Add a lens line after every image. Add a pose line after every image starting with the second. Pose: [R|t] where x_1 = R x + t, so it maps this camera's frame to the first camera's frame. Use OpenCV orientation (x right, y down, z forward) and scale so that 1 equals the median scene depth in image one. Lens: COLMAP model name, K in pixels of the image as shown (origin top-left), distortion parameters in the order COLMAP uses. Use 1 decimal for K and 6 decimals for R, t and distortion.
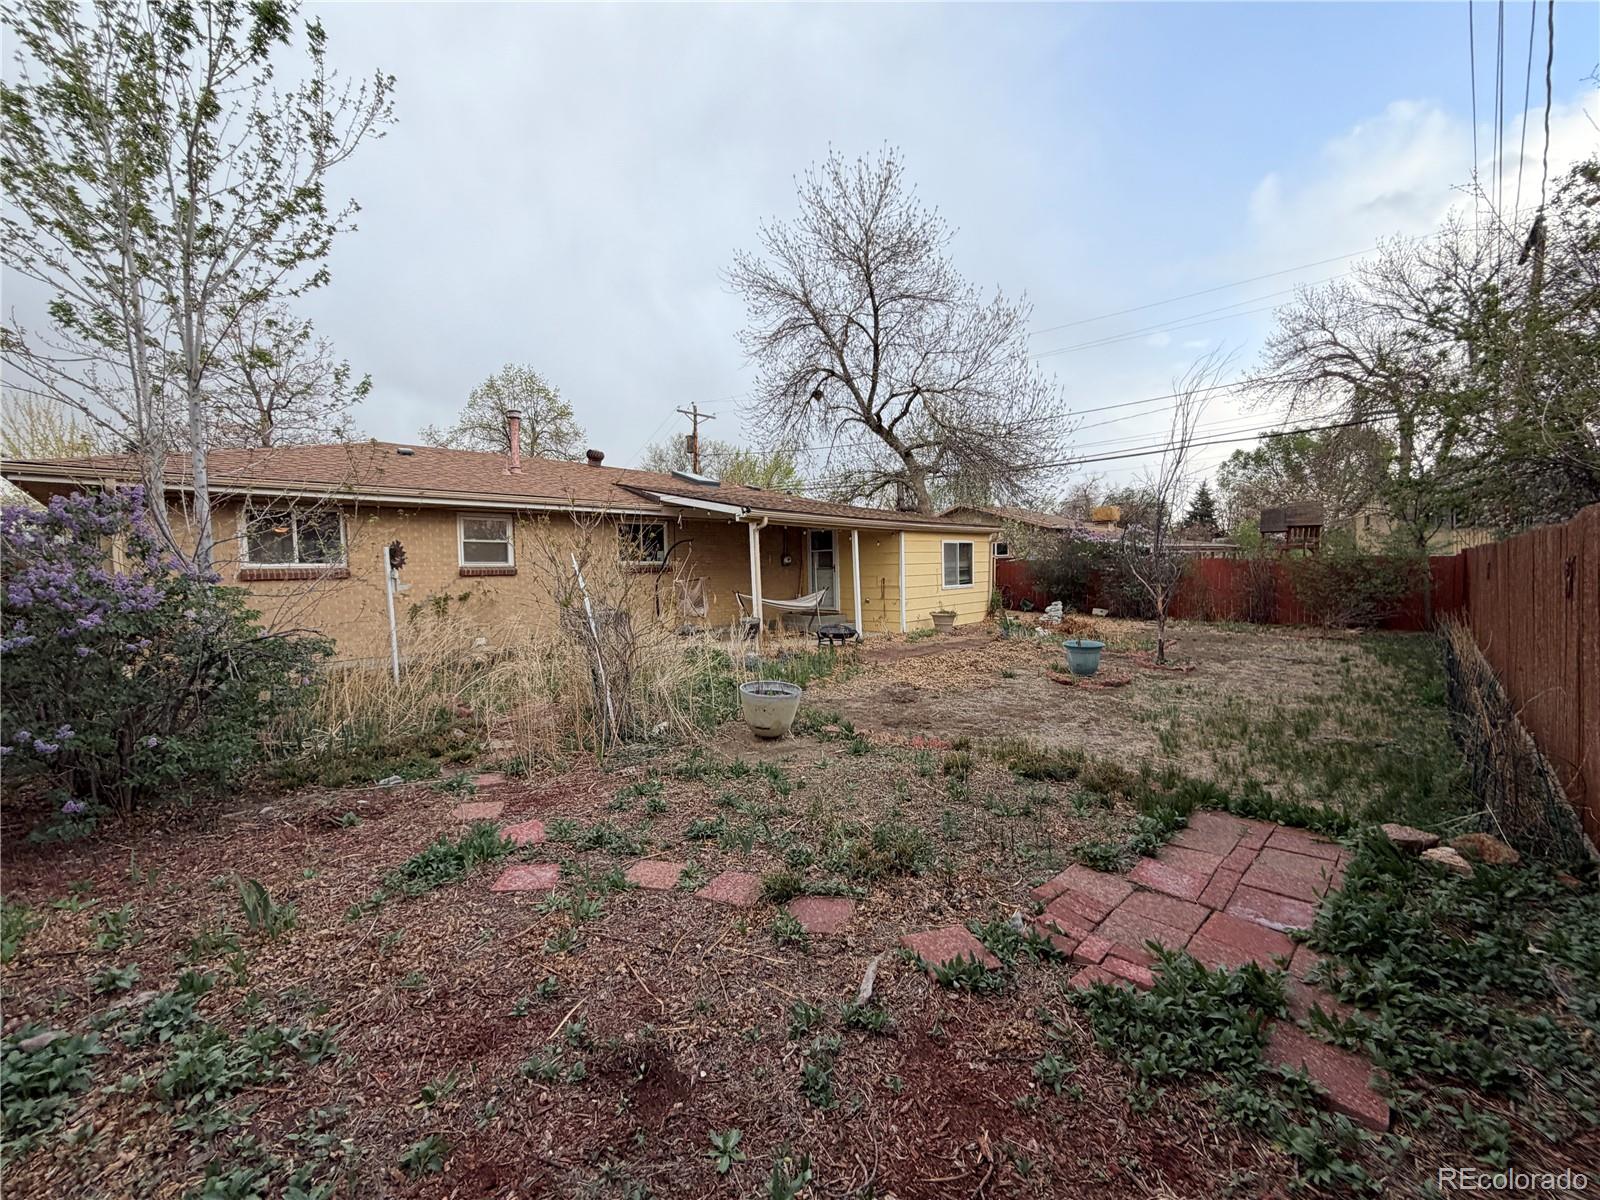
lens RADIAL K [[641.7, 0, 800.0], [0, 641.7, 600.0], [0, 0, 1]] dist [0.000438, -0.000130]
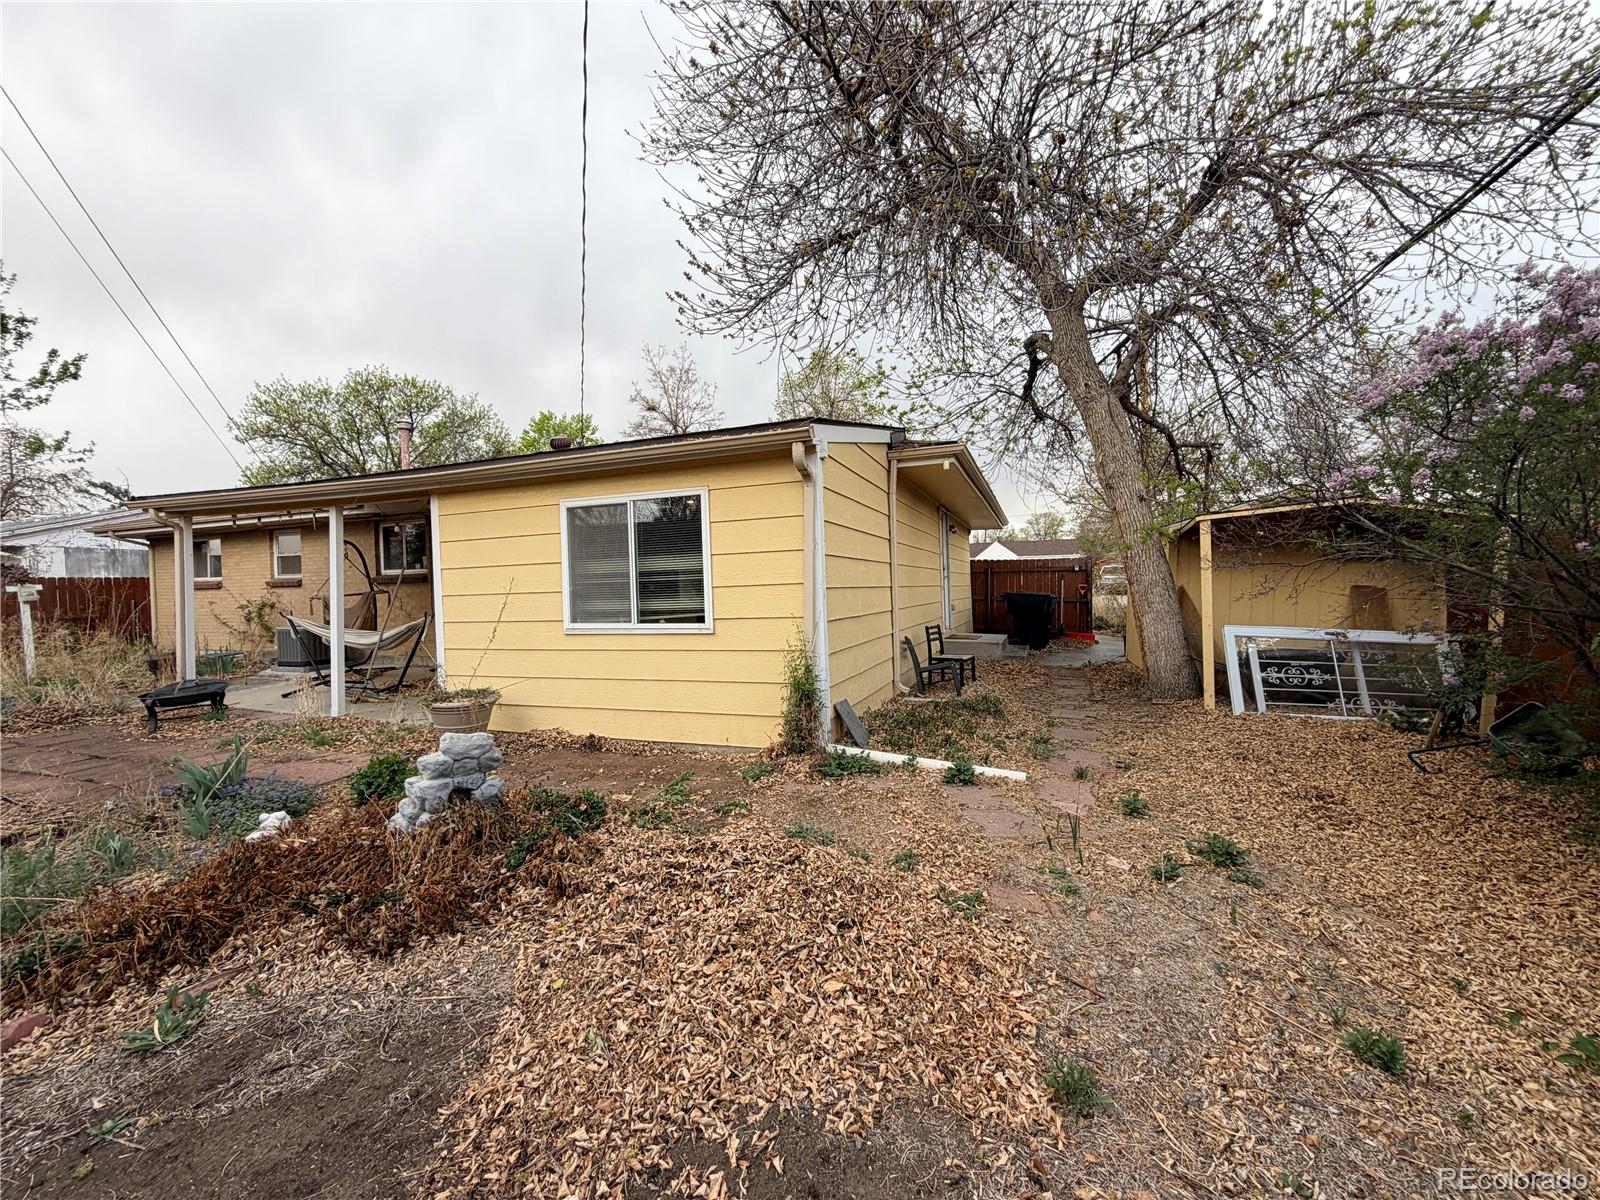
lens RADIAL K [[641.7, 0, 800.0], [0, 641.7, 600.0], [0, 0, 1]] dist [0.000438, -0.000130]
pose [[0.442095, 0.040105, -0.896071, 0.651956], [-0.023341, 0.999176, 0.033204, -0.052642], [0.896664, 0.006236, 0.442667, 0.951940]]
